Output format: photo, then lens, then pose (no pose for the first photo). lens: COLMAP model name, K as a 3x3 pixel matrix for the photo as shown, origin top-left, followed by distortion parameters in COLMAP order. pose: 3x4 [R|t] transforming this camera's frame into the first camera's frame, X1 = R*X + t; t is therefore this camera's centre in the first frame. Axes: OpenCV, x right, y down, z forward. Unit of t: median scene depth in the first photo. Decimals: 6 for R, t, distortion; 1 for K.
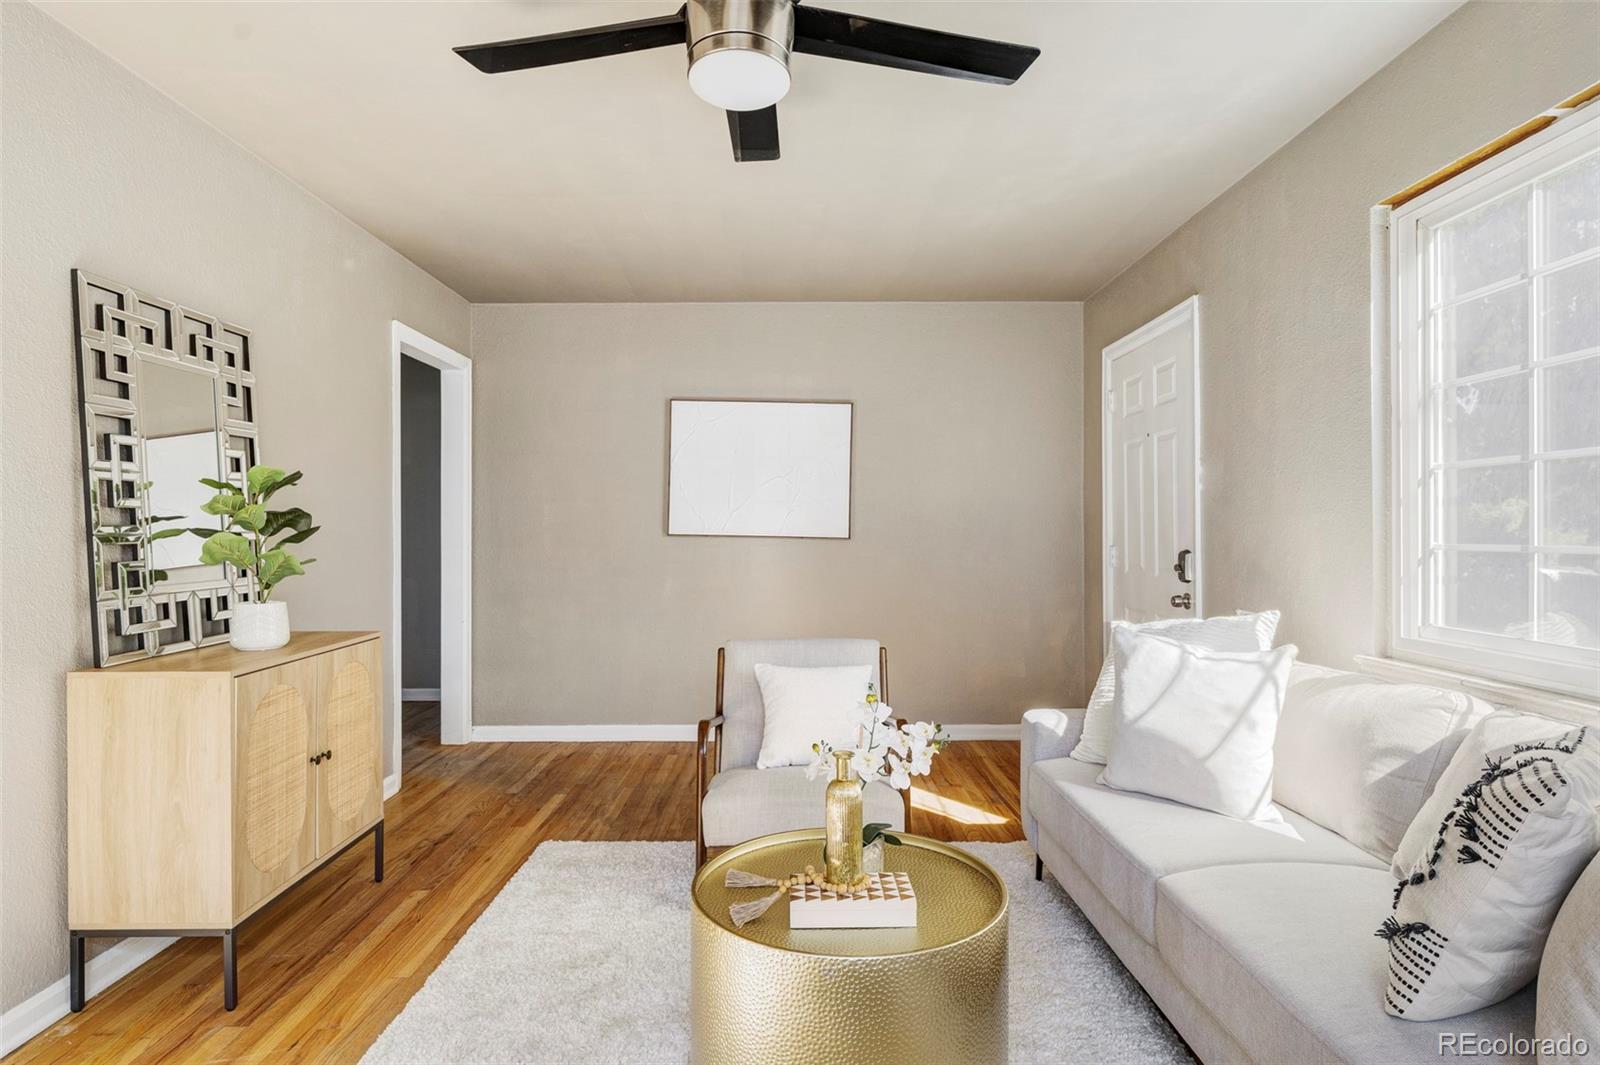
lens RADIAL K [[870.2, 0, 793.8], [0, 870.2, 528.4], [0, 0, 1]] dist [-0.007441, 0.003062]
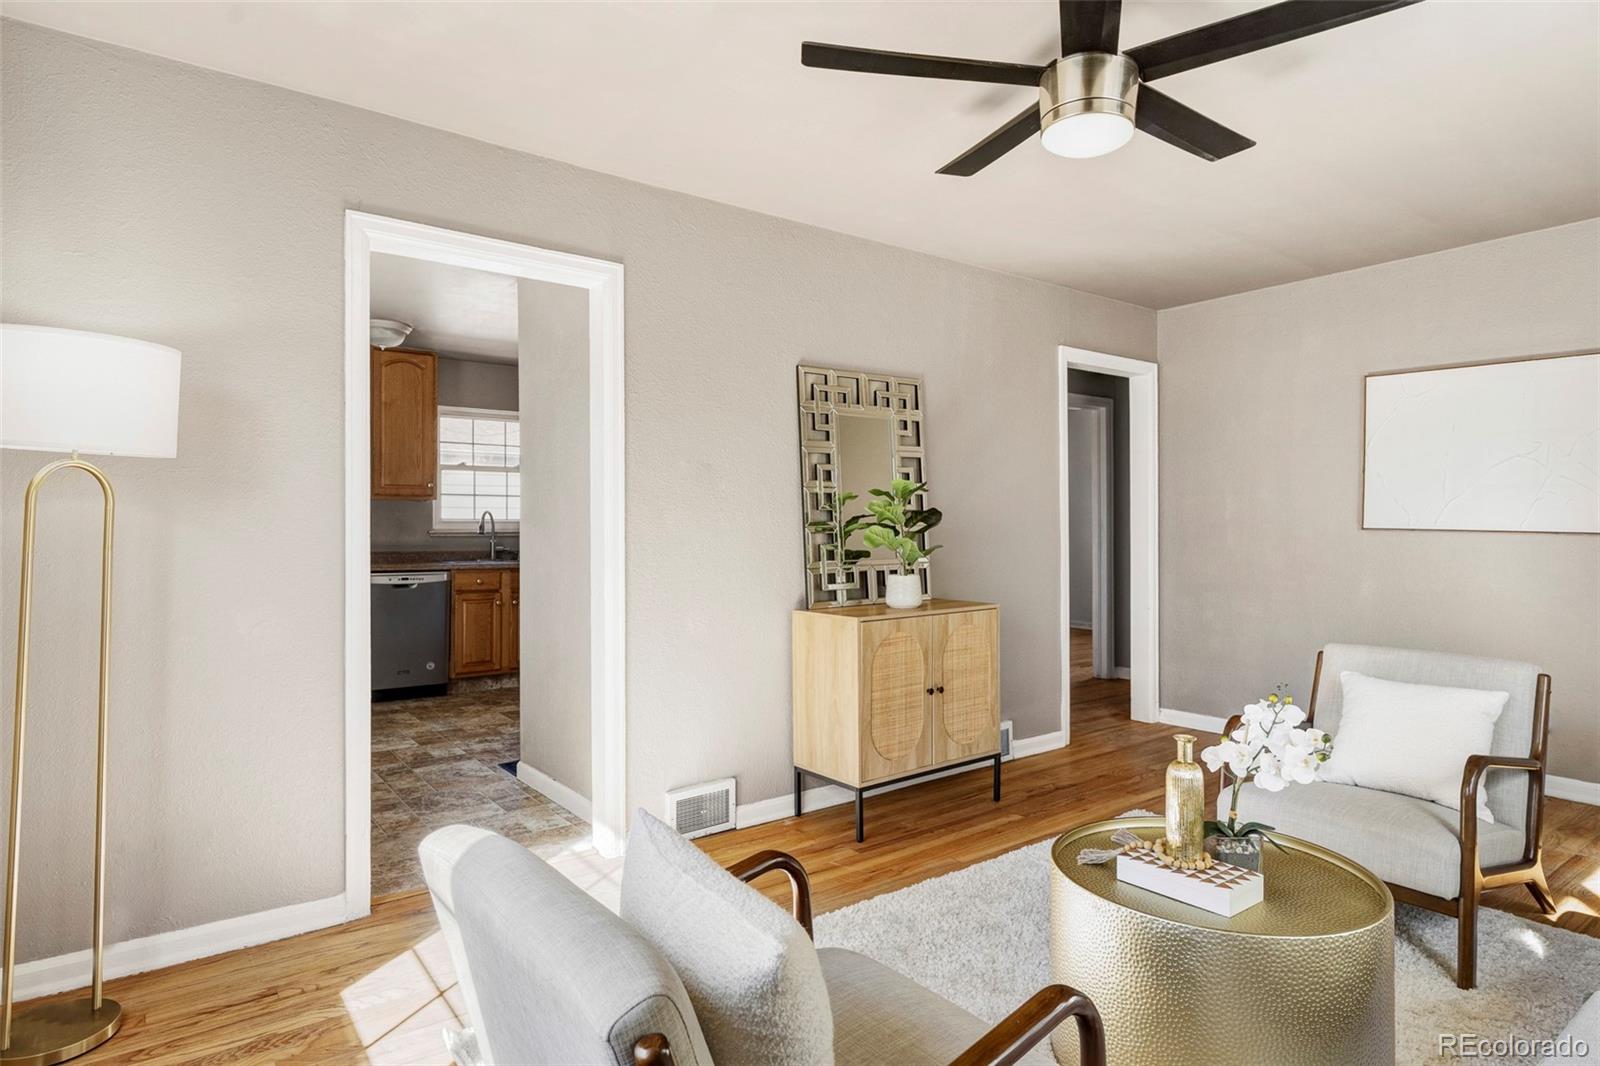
lens RADIAL K [[870.2, 0, 787.5], [0, 870.2, 518.6], [0, 0, 1]] dist [-0.007441, 0.003062]
pose [[0.600254, -0.006816, -0.799780, 0.442567], [0.003770, 0.999977, -0.005693, 0.000395], [0.799800, 0.000402, 0.600266, -0.007845]]
